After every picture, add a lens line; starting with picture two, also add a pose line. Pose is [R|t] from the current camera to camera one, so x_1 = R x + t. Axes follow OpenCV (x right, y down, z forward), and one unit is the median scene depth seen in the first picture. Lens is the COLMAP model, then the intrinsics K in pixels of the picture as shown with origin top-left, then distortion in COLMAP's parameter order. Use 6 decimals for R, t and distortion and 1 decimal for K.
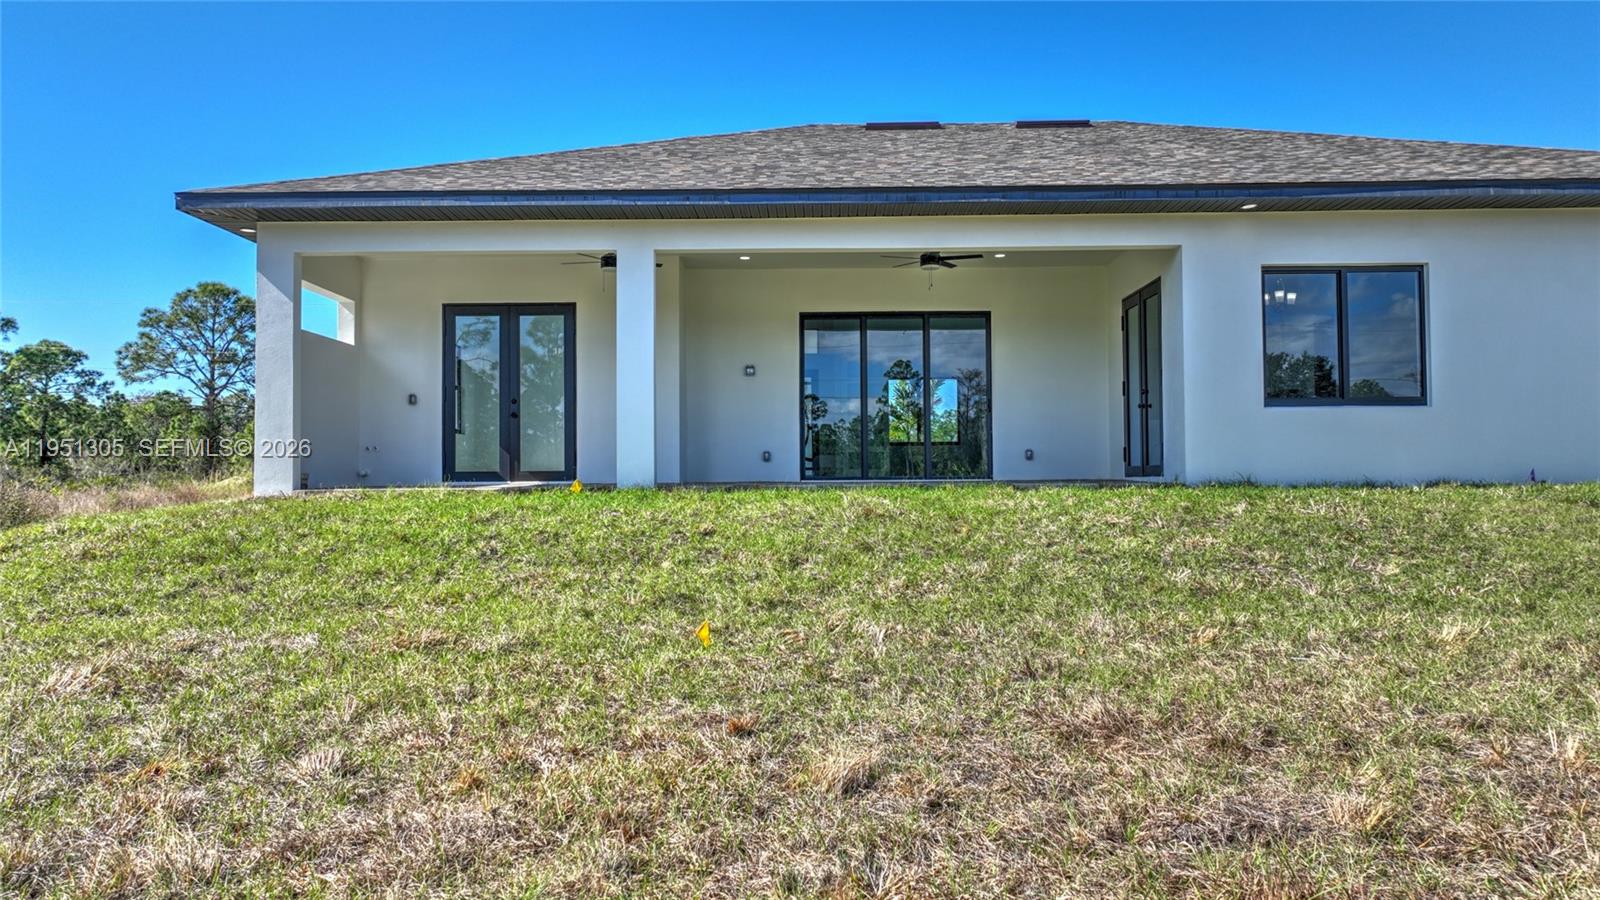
lens RADIAL K [[1143.5, 0, 800.0], [0, 1143.5, 450.0], [0, 0, 1]] dist [-0.000768, -0.001684]
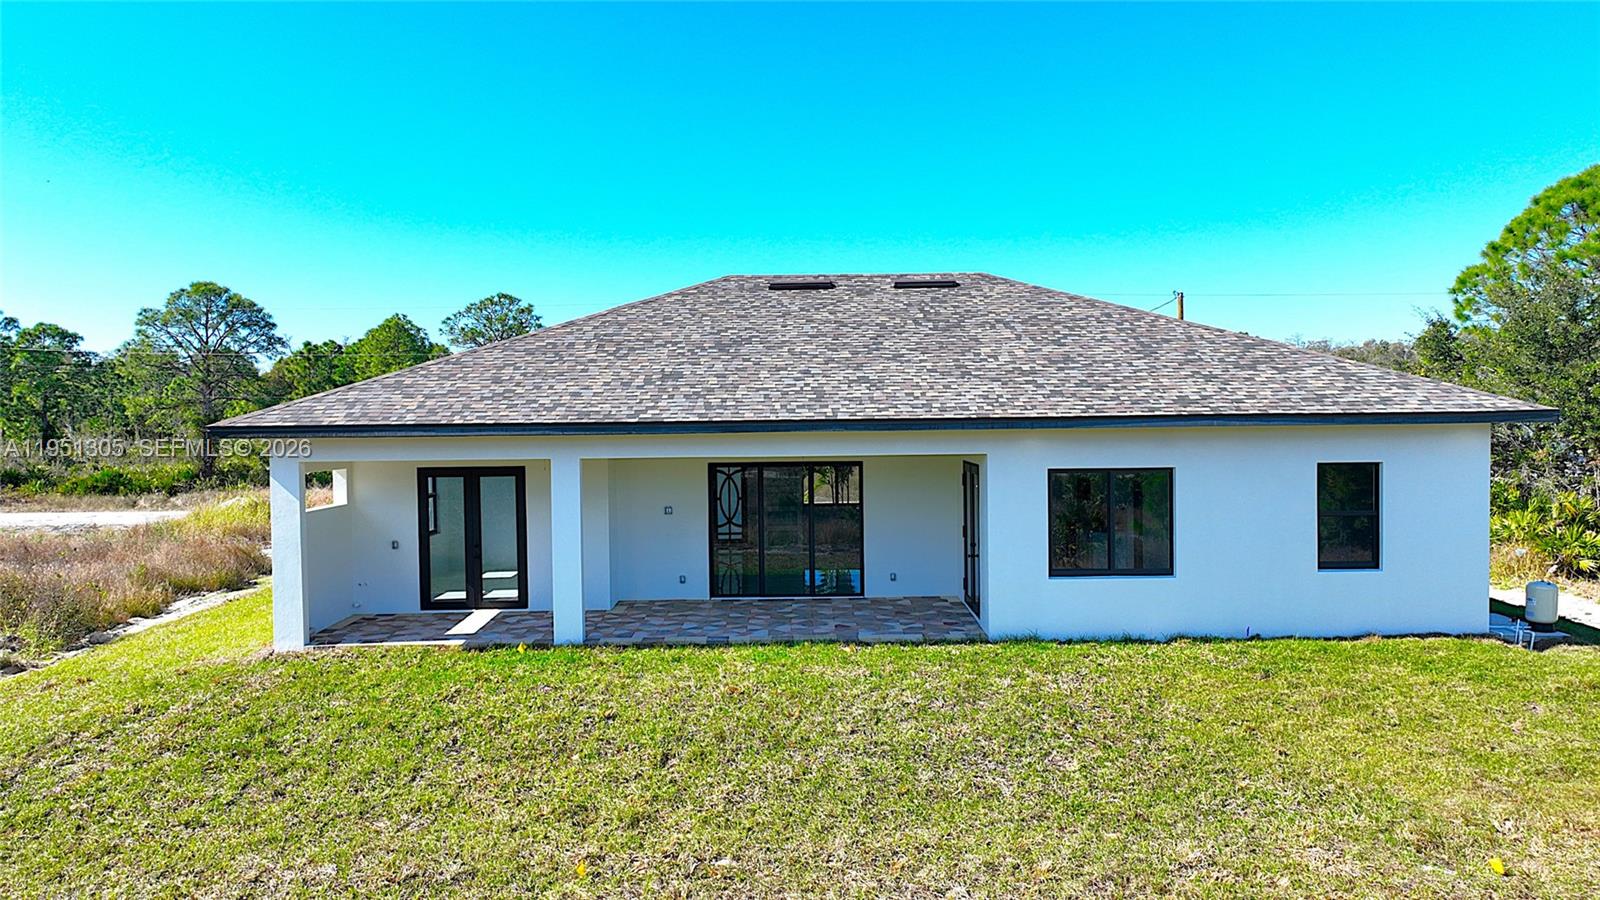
lens RADIAL K [[1123.8, 0, 800.0], [0, 1123.8, 450.0], [0, 0, 1]] dist [-0.001172, 0.004679]
pose [[0.999879, -0.006384, 0.014160, 0.086499], [0.005531, 0.998215, 0.059461, -0.218004], [-0.014514, -0.059376, 0.998130, -0.225540]]
